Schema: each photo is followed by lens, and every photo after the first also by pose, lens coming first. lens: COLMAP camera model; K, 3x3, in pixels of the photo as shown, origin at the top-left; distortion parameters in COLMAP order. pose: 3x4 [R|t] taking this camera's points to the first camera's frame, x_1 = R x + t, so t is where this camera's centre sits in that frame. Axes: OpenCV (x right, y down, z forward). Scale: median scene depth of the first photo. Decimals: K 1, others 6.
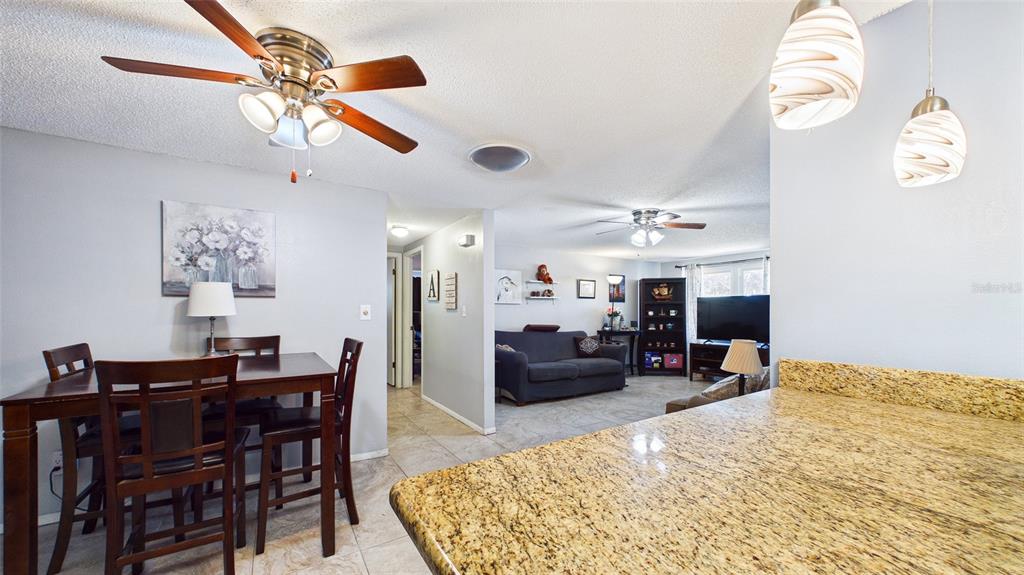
lens RADIAL K [[374.9, 0, 512.2], [0, 374.9, 309.8], [0, 0, 1]] dist [0.001318, -0.000142]
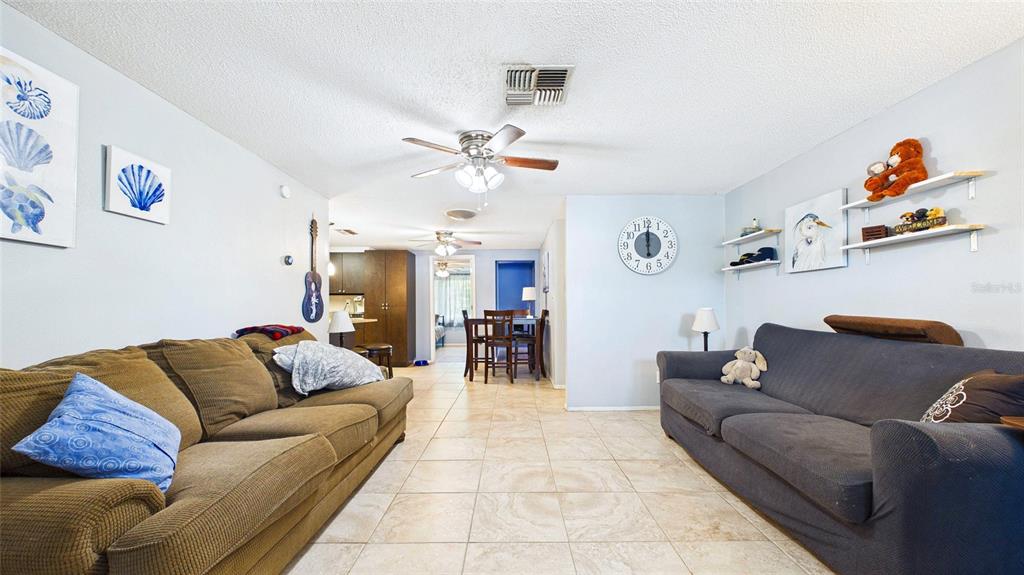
lens RADIAL K [[374.8, 0, 511.9], [0, 374.8, 306.9], [0, 0, 1]] dist [0.000583, -0.000079]
pose [[-0.539137, -0.002084, -0.842216, 1.348474], [0.005755, 0.999964, -0.006159, 0.070402], [0.842198, -0.008167, -0.539106, 2.135341]]
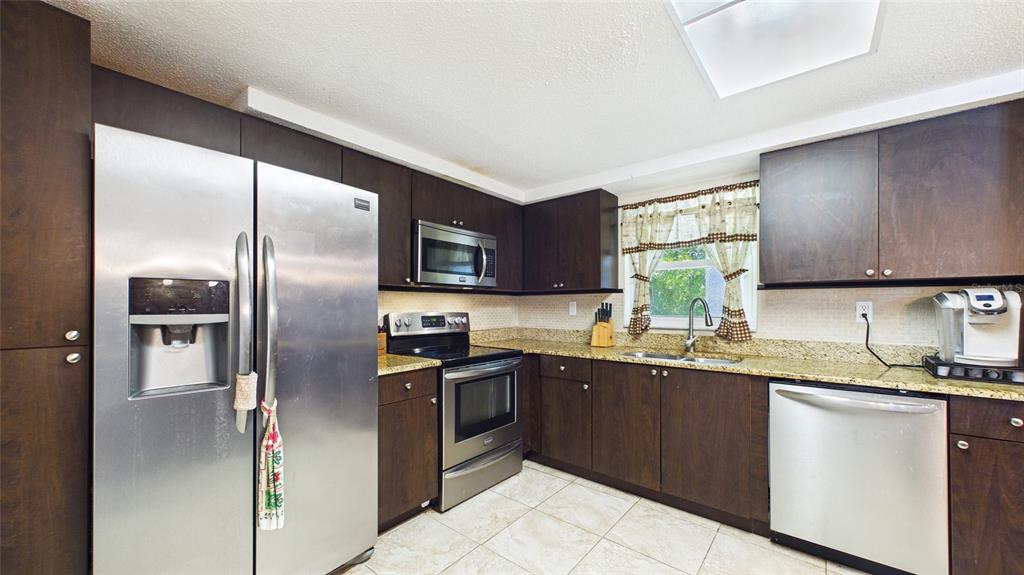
lens RADIAL K [[374.2, 0, 512.6], [0, 374.2, 305.5], [0, 0, 1]] dist [0.000401, 0.000031]
pose [[-0.952634, -0.000062, -0.304118, 0.594047], [0.000543, 0.999998, -0.001904, -0.004206], [0.304118, -0.001978, -0.952632, 0.039897]]
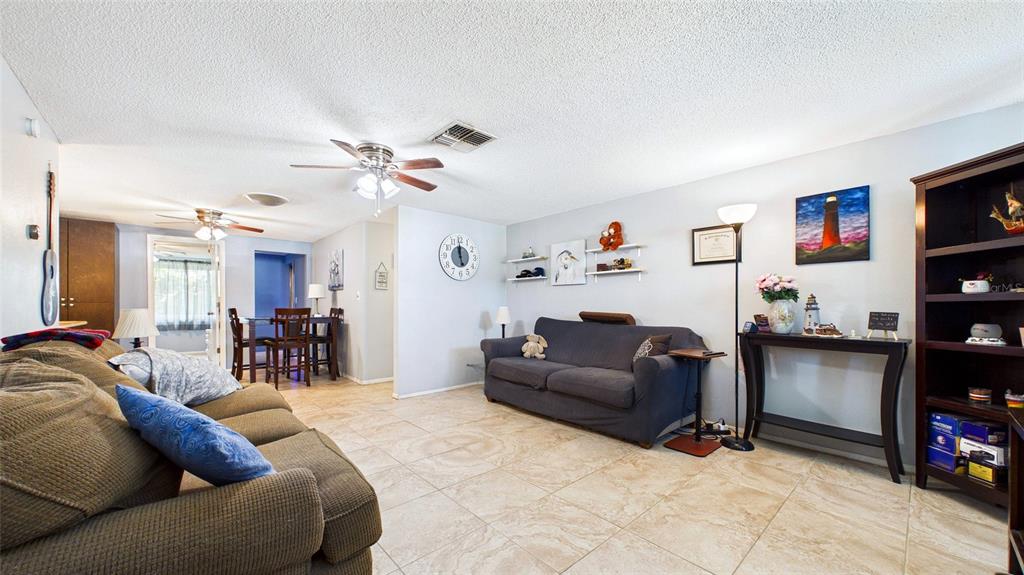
lens RADIAL K [[374.8, 0, 511.9], [0, 374.8, 306.9], [0, 0, 1]] dist [0.000583, -0.000079]
pose [[0.164799, -0.000246, -0.986327, 1.699251], [0.000951, 1.000000, -0.000091, 0.069350], [0.986327, -0.000923, 0.164800, 1.723907]]
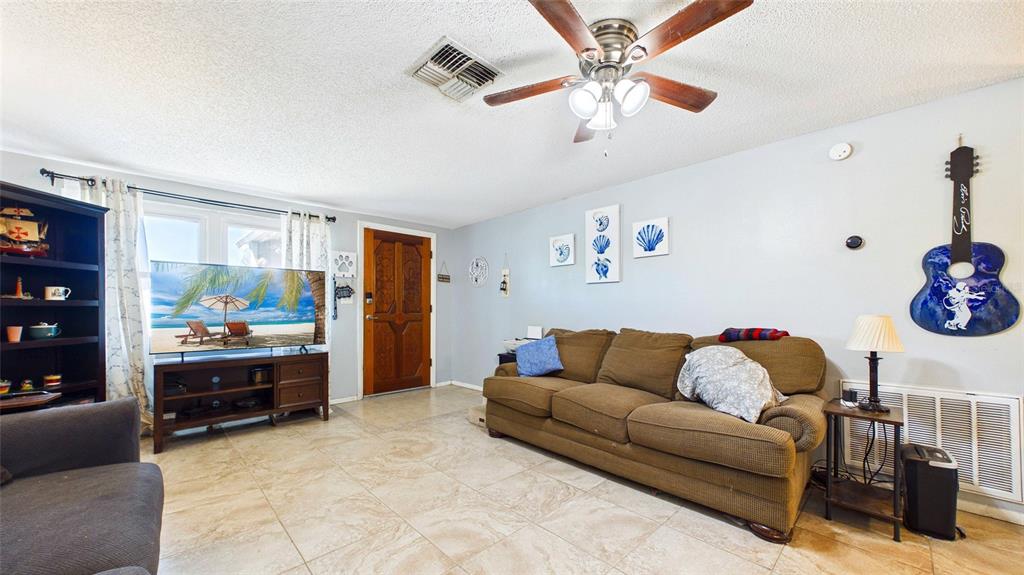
lens RADIAL K [[374.9, 0, 512.2], [0, 374.9, 309.8], [0, 0, 1]] dist [0.001318, -0.000142]
pose [[-0.193628, 0.000606, 0.981075, -0.063226], [-0.002731, 0.999996, -0.001157, 0.065517], [-0.981071, -0.002903, -0.193625, 1.789042]]
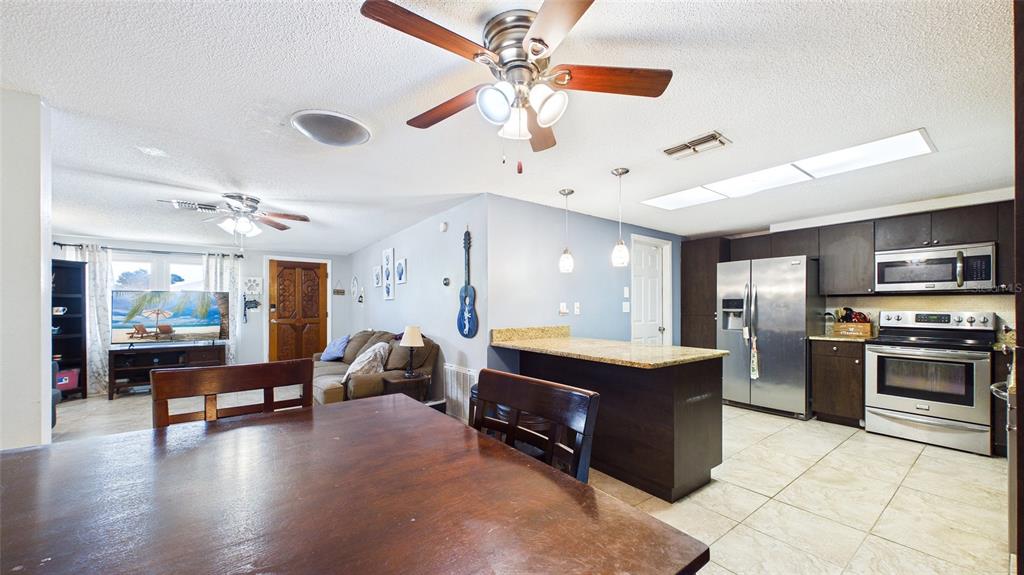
lens RADIAL K [[374.8, 0, 511.9], [0, 374.8, 306.9], [0, 0, 1]] dist [0.000583, -0.000079]
pose [[-0.068191, 0.001804, 0.997671, -0.884325], [-0.001850, 0.999996, -0.001934, 0.002954], [-0.997671, -0.001977, -0.068187, 0.625474]]
